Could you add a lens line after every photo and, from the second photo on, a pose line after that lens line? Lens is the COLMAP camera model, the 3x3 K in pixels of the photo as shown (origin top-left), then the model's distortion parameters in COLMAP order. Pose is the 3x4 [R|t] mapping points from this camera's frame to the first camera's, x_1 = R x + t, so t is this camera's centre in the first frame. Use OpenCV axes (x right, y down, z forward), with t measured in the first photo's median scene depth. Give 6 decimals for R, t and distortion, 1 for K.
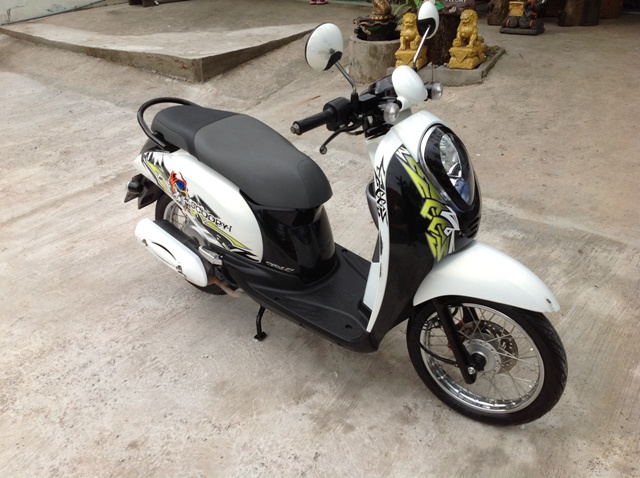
lens RADIAL K [[606.6, 0, 320.0], [0, 606.6, 239.0], [0, 0, 1]] dist [0.109190, -0.259492]
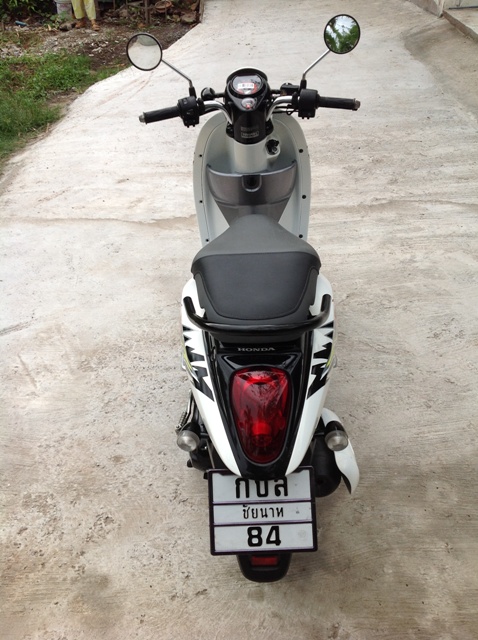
lens RADIAL K [[606.6, 0, 239.0], [0, 606.6, 320.0], [0, 0, 1]] dist [0.109190, -0.259492]
pose [[0.623924, 0.439519, -0.646175, 0.160013], [-0.340261, 0.897149, 0.281683, -0.098889], [0.703520, 0.044119, 0.709304, 0.149332]]
